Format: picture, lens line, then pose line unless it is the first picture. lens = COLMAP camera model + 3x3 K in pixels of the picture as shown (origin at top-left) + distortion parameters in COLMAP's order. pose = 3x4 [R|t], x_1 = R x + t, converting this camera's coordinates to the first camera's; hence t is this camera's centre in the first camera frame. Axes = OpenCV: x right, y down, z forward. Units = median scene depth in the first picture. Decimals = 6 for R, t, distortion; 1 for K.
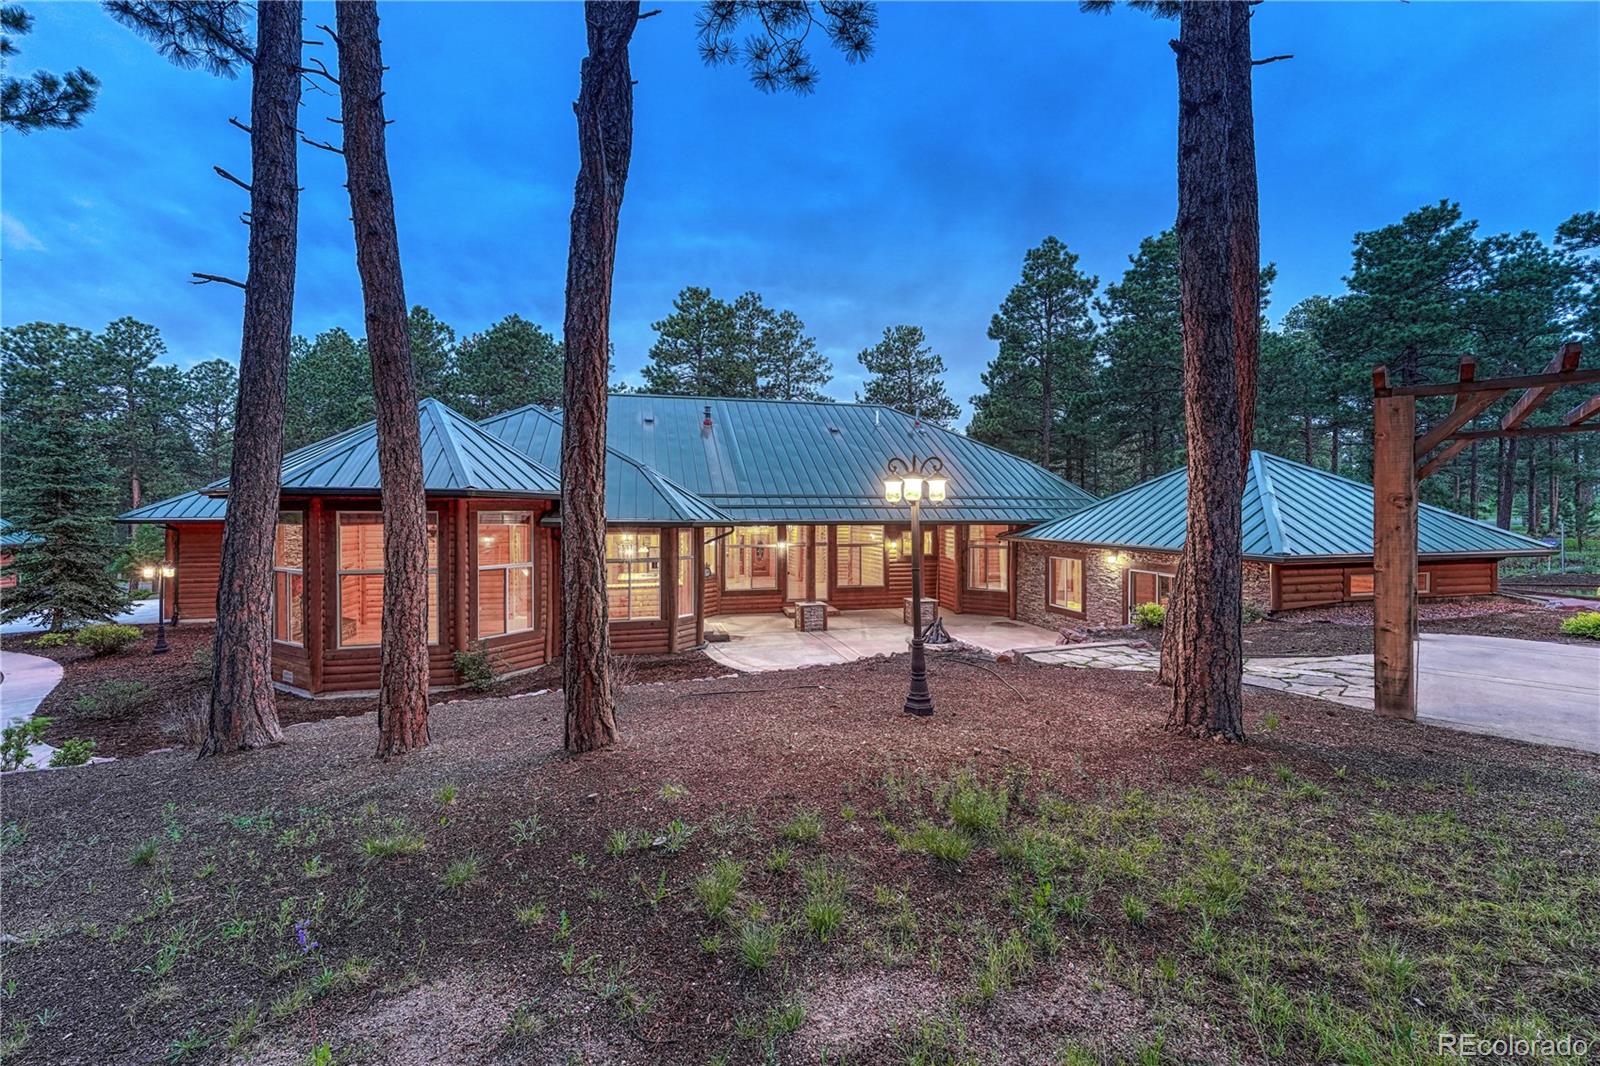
lens RADIAL K [[659.3, 0, 800.0], [0, 659.3, 533.0], [0, 0, 1]] dist [-0.000579, 0.000513]
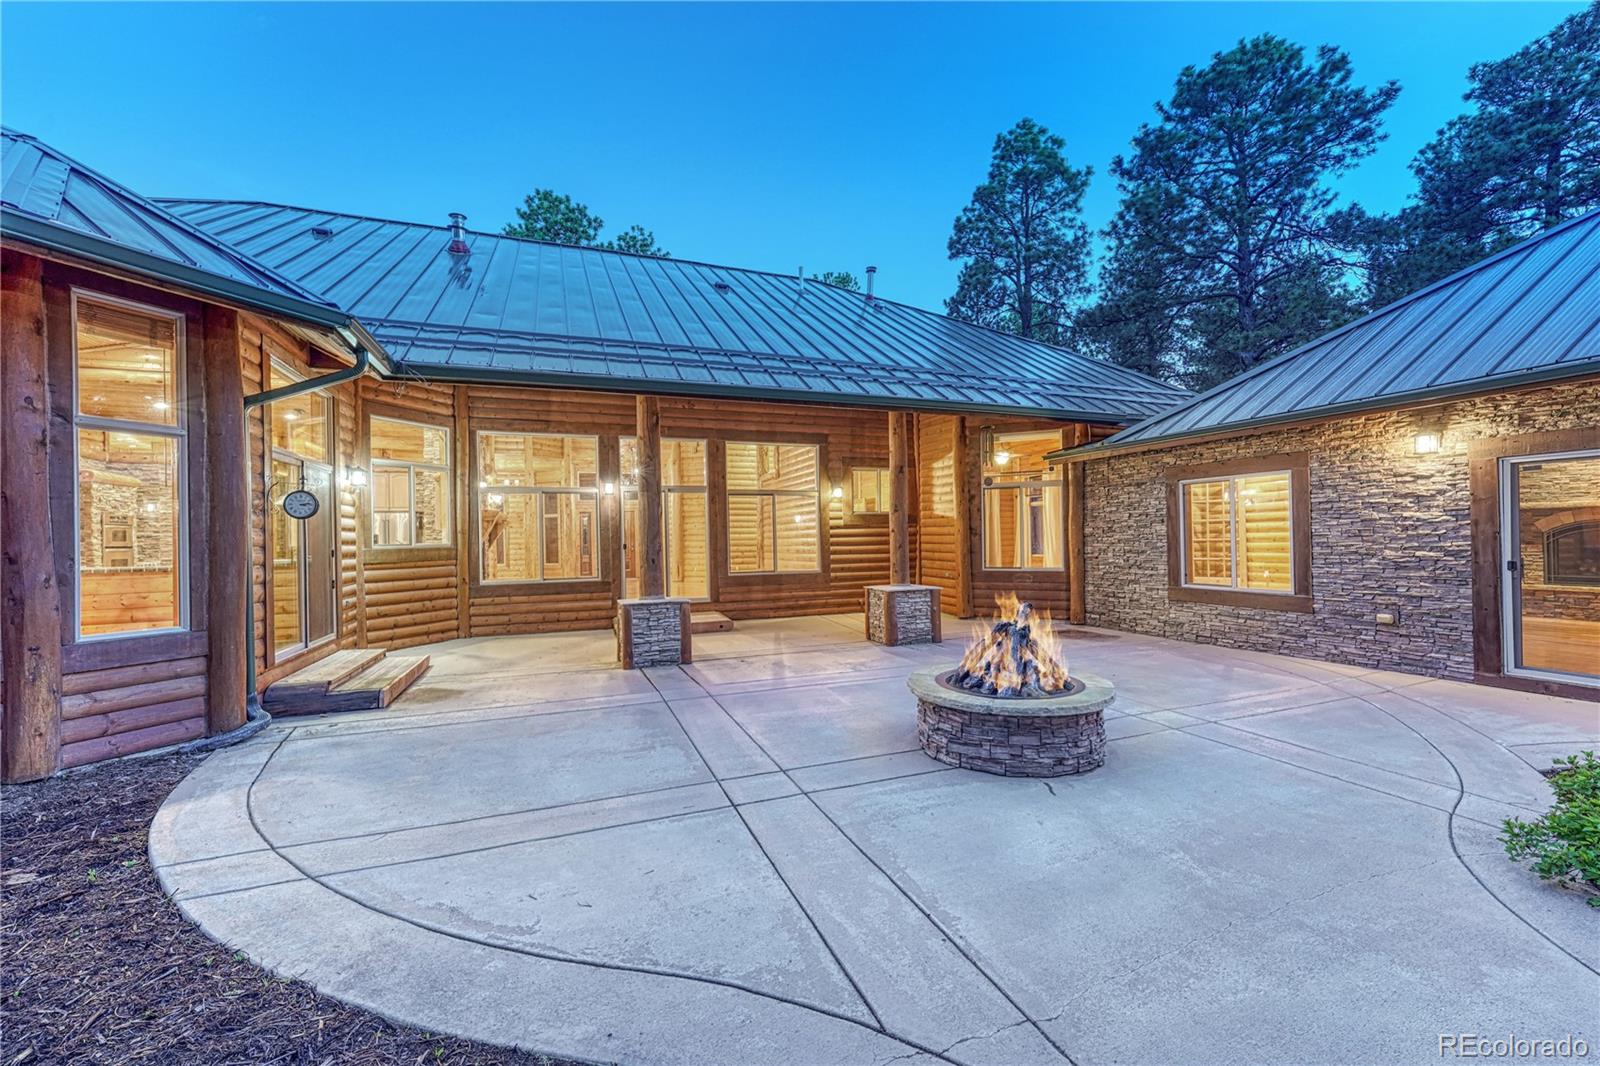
lens RADIAL K [[640.3, 0, 809.0], [0, 640.3, 548.5], [0, 0, 1]] dist [-0.000084, 0.000448]
pose [[0.992420, -0.020639, 0.121150, 0.059296], [0.023548, 0.999467, -0.022630, 0.076247], [-0.120619, 0.025312, 0.992376, 0.518551]]
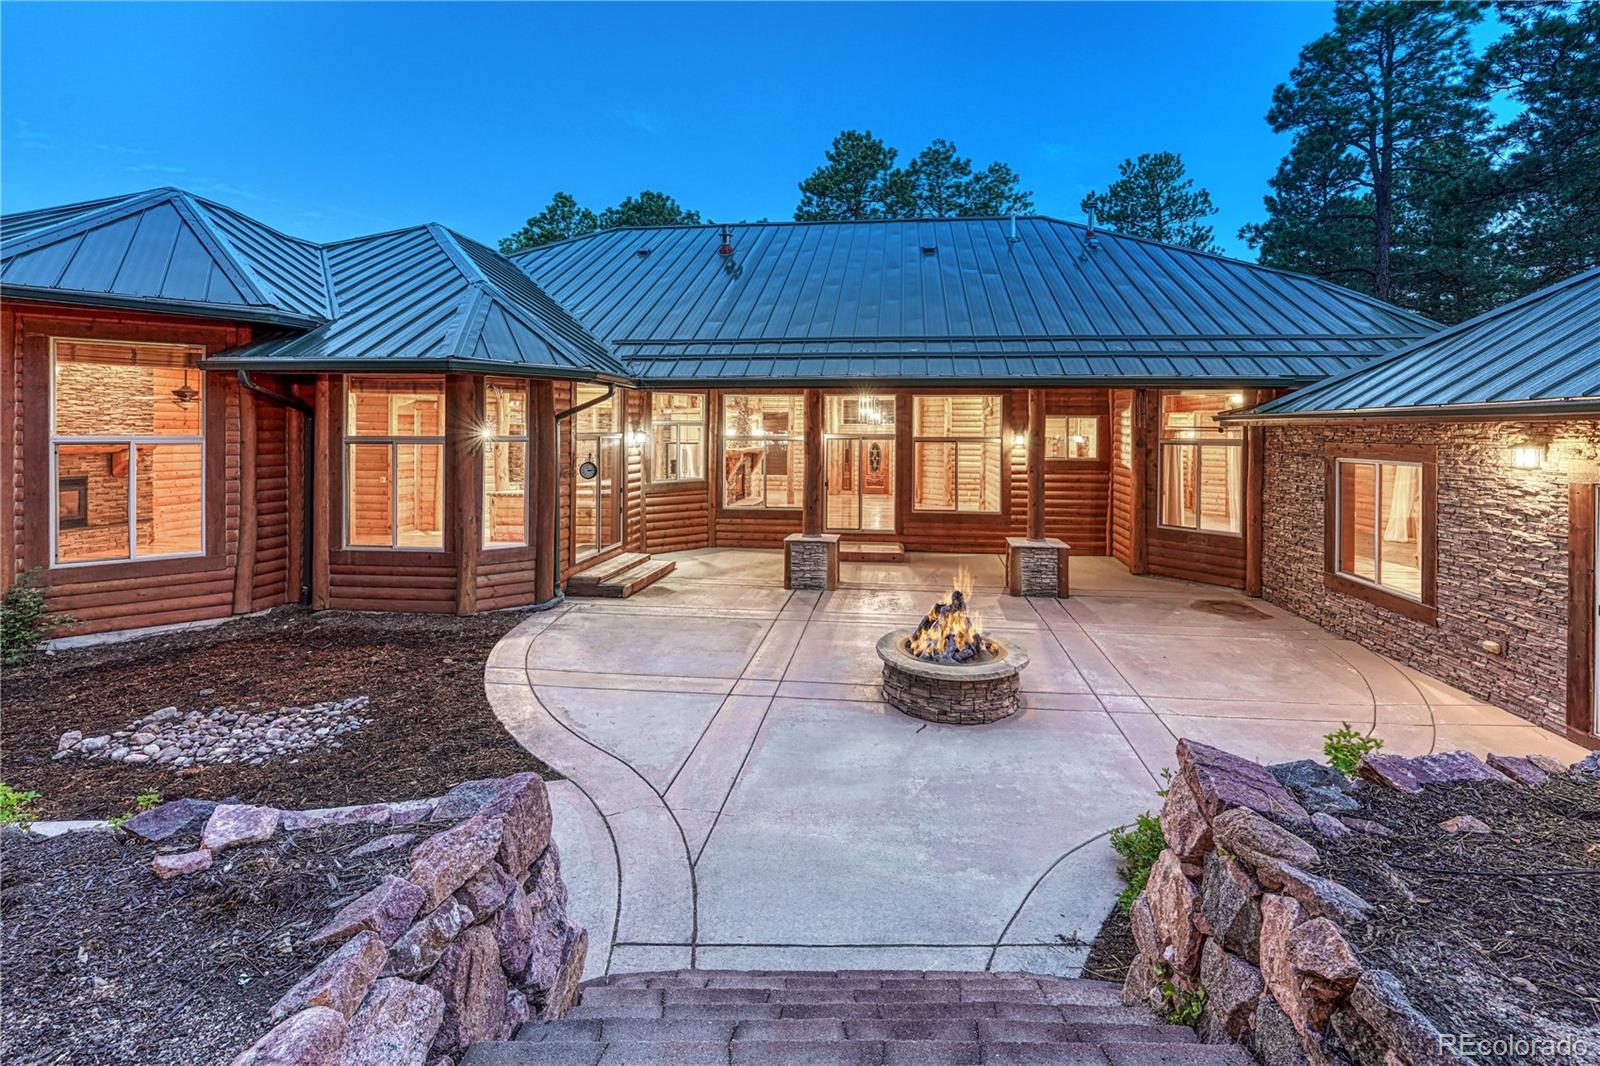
lens RADIAL K [[681.0, 0, 831.2], [0, 681.0, 445.6], [0, 0, 1]] dist [-0.003018, 0.000026]
pose [[0.936755, 0.011185, -0.349808, 0.201954], [-0.017183, 0.999754, -0.014048, 0.034599], [0.349565, 0.019170, 0.936716, 0.425725]]
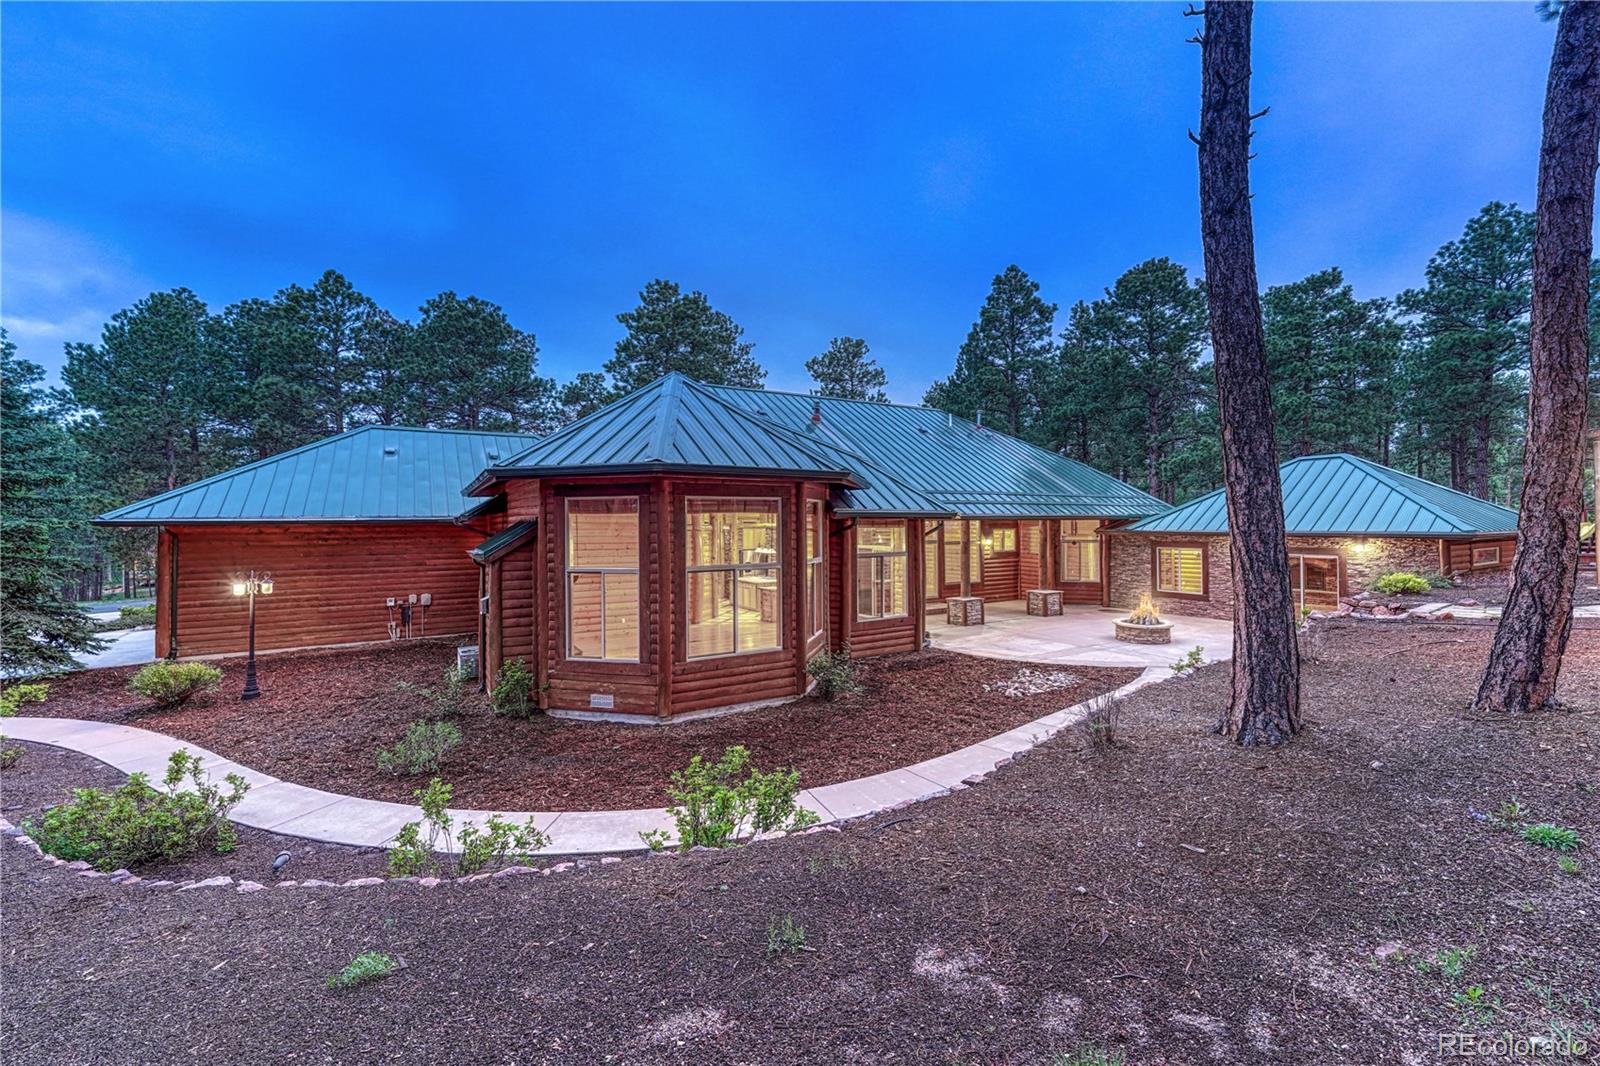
lens RADIAL K [[659.3, 0, 800.0], [0, 659.3, 533.0], [0, 0, 1]] dist [-0.000579, 0.000513]
pose [[0.958410, -0.013073, 0.285096, -0.457249], [0.019074, 0.999651, -0.018283, 0.018029], [-0.284757, 0.022960, 0.958325, 0.088968]]
